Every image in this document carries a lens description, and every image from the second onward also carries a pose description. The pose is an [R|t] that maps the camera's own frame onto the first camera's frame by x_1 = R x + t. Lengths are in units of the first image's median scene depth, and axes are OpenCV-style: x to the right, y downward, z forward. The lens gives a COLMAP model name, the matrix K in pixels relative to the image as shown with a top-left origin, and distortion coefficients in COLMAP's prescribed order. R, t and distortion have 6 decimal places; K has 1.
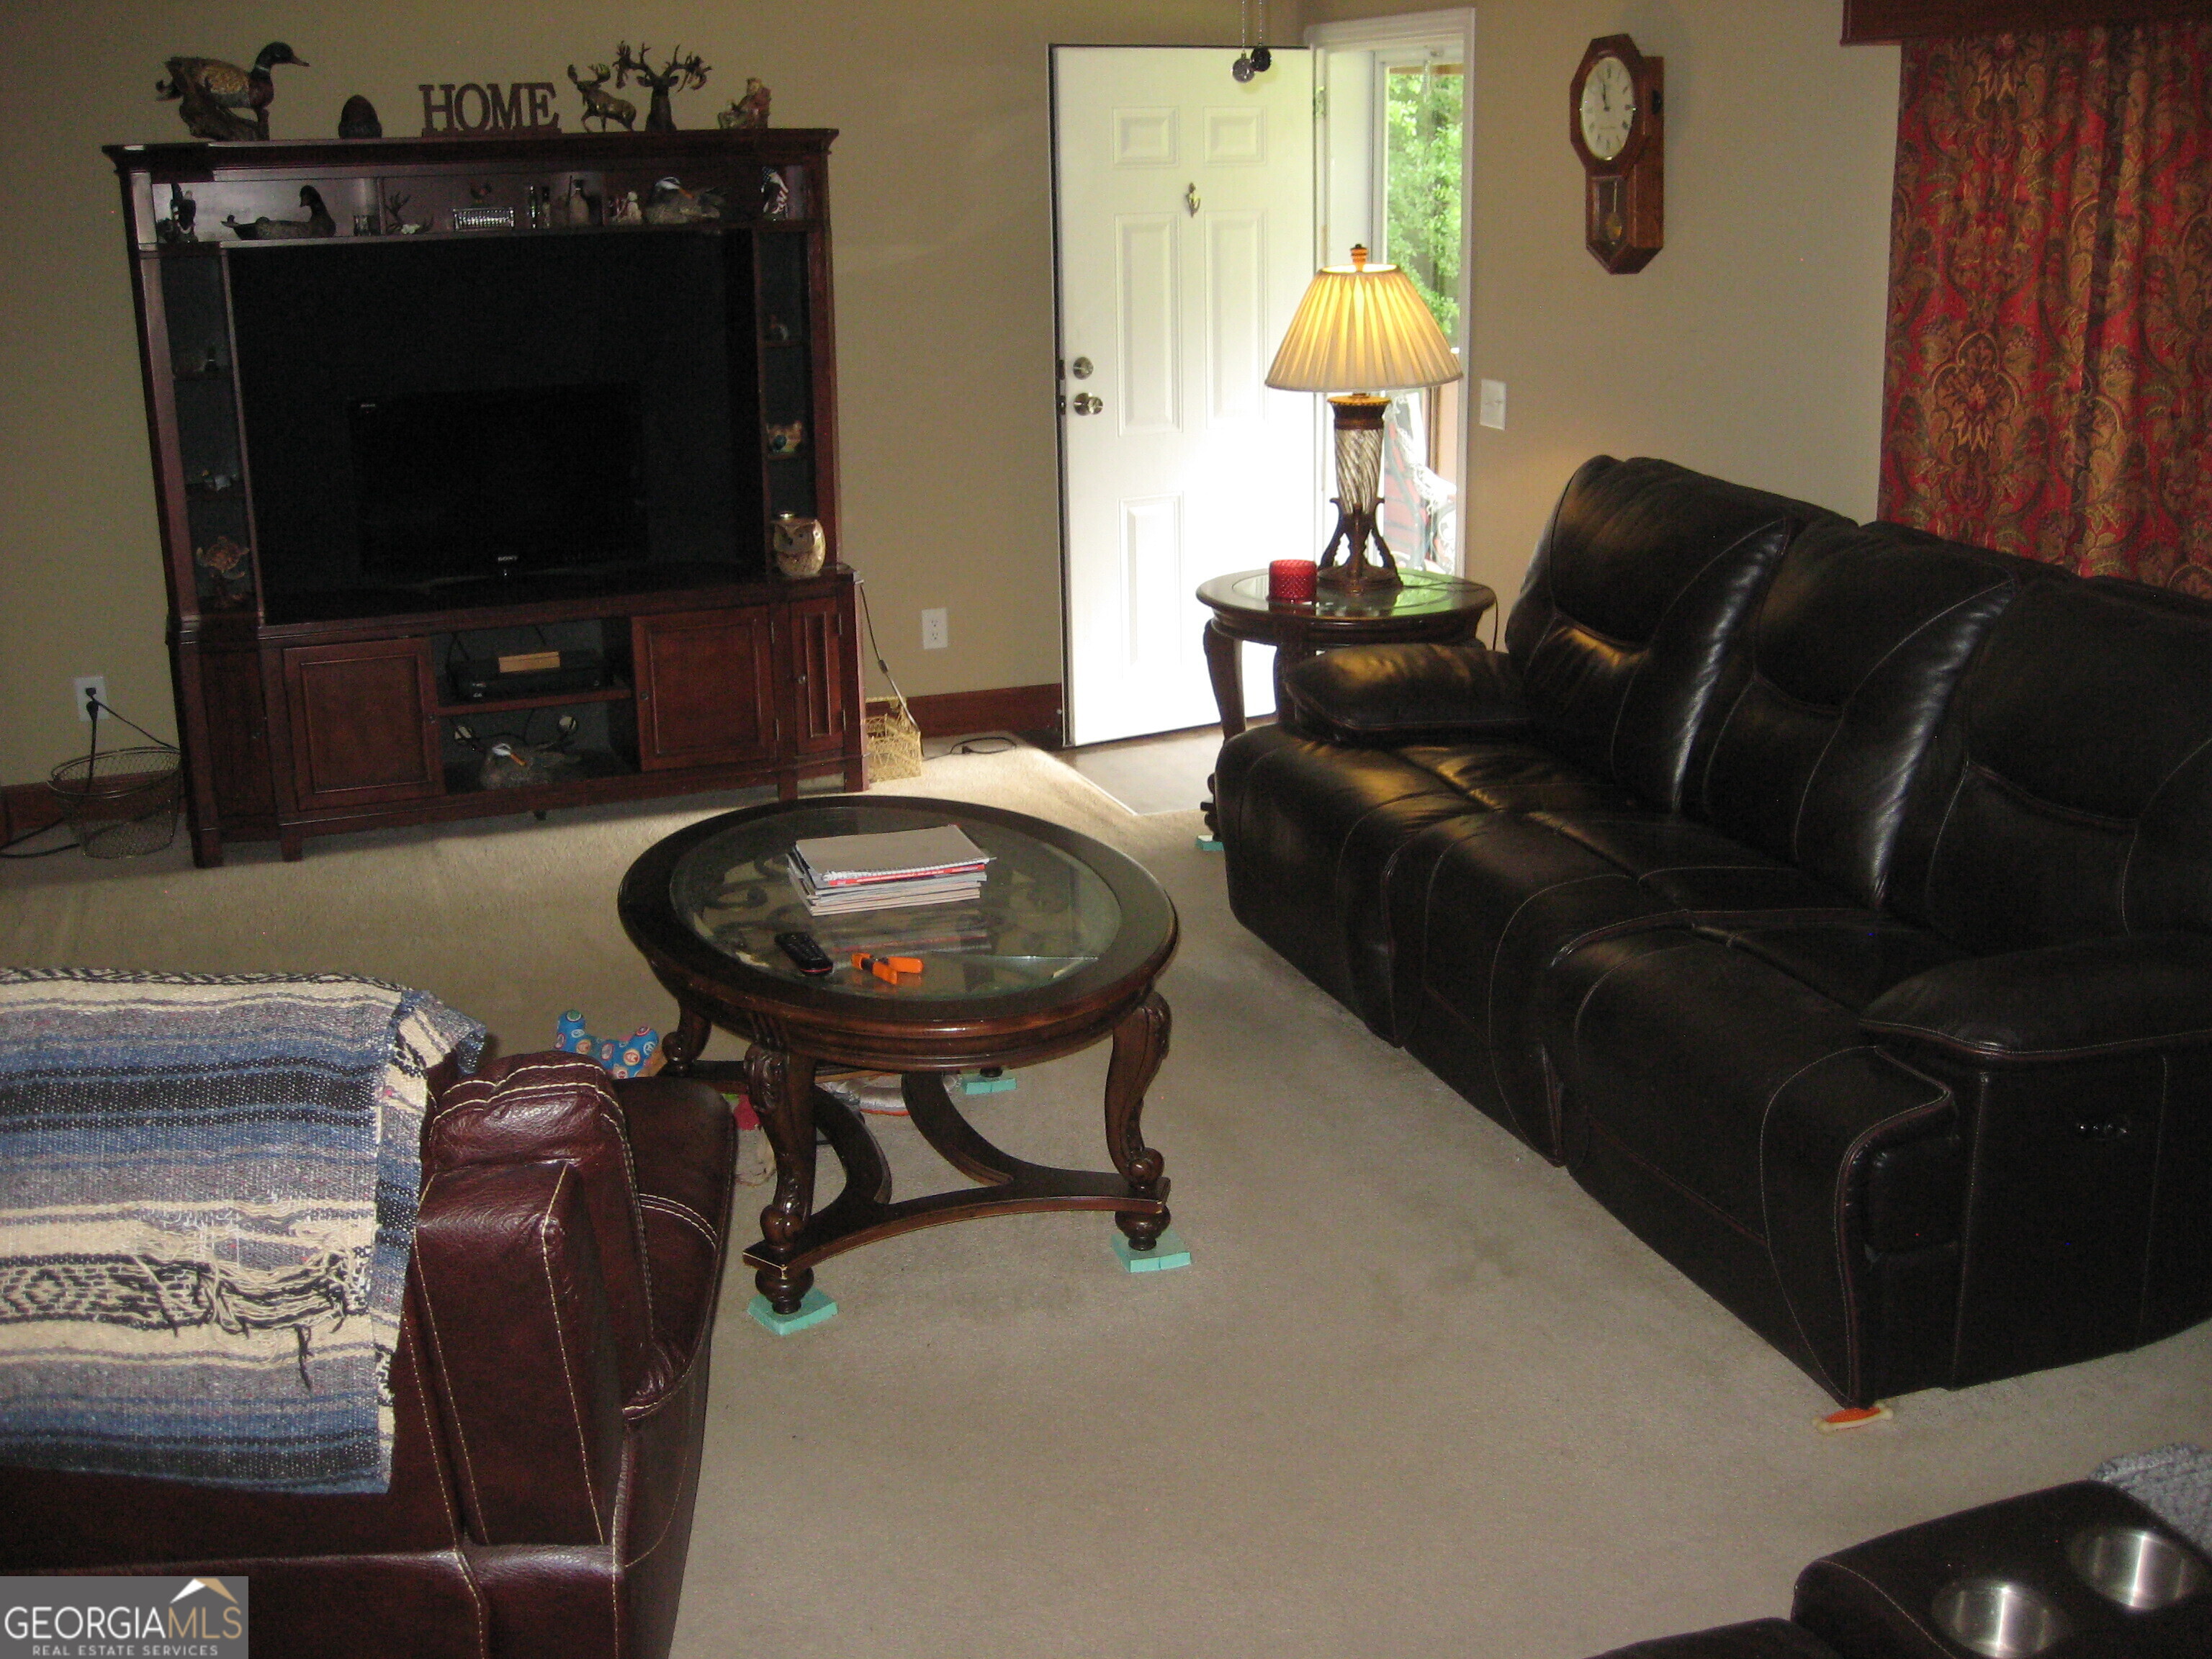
lens RADIAL K [[2298.9, 0, 1106.0], [0, 2298.9, 829.5], [0, 0, 1]] dist [-0.191883, 0.215385]
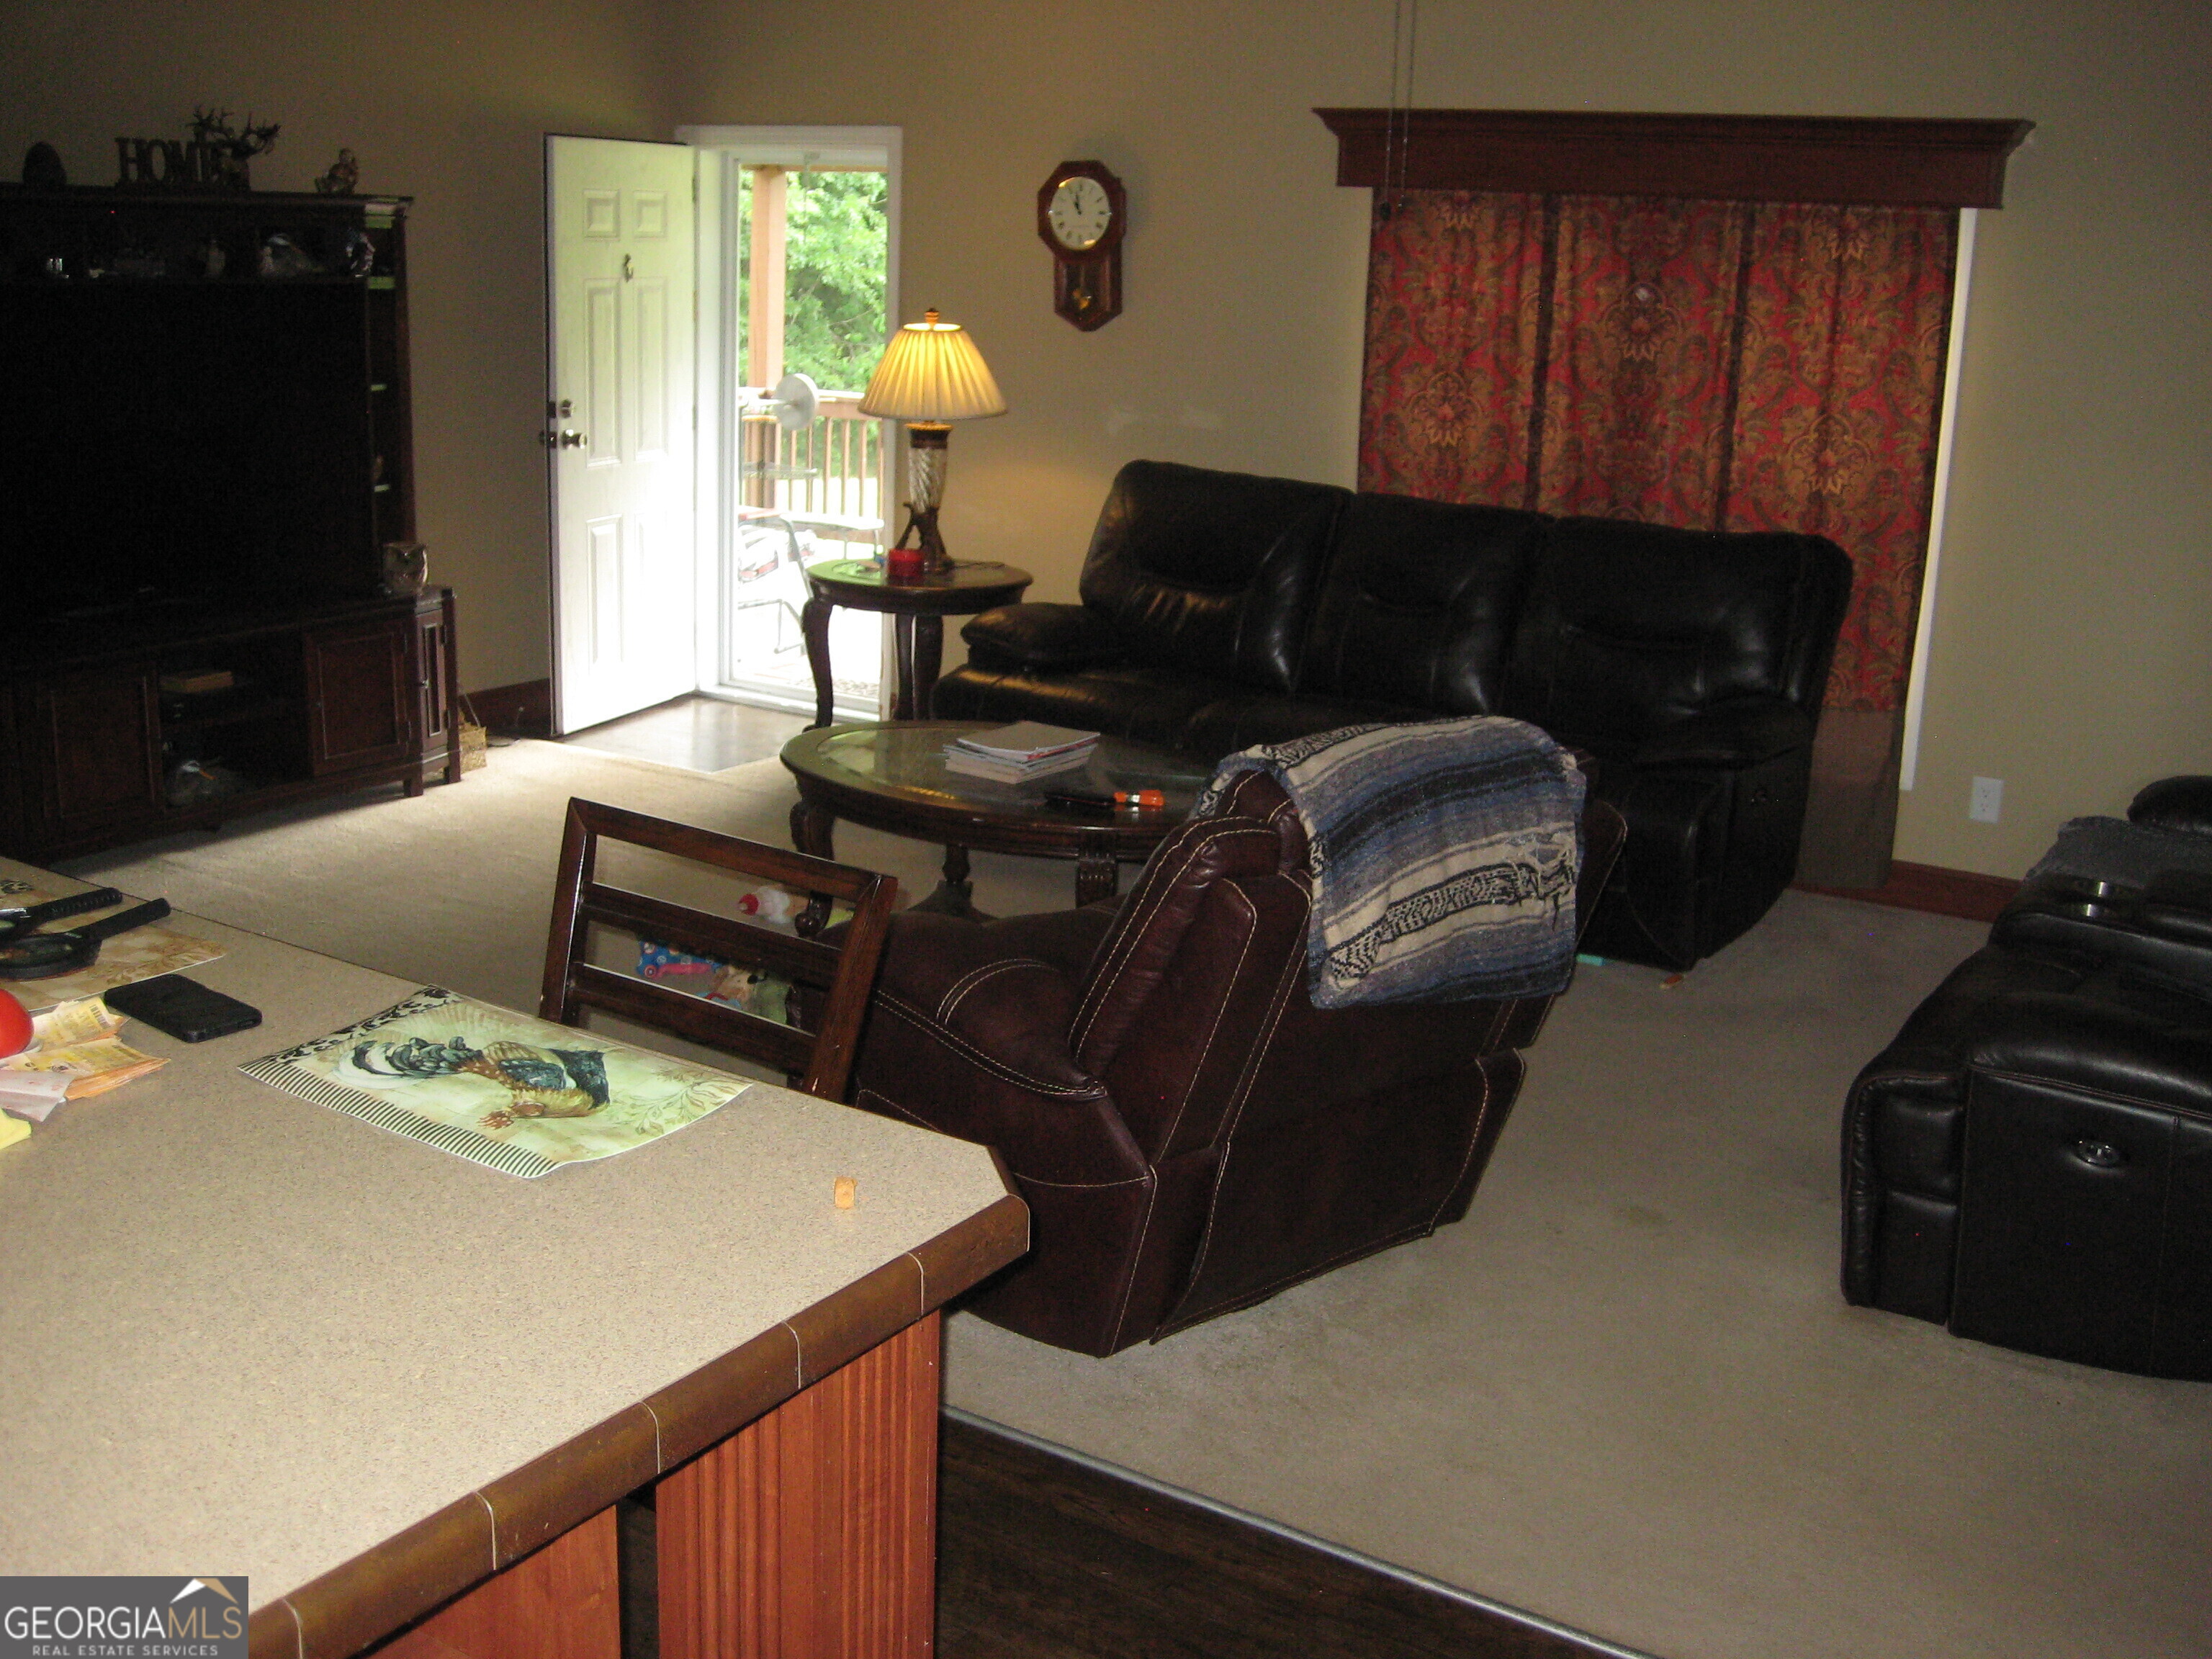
lens RADIAL K [[2267.3, 0, 1106.0], [0, 2267.3, 829.5], [0, 0, 1]] dist [-0.143767, 0.031896]
pose [[0.785188, -0.110388, 0.609339, -0.816134], [0.125828, 0.991897, 0.017552, 0.042895], [-0.606339, 0.062890, 0.792715, -0.107223]]
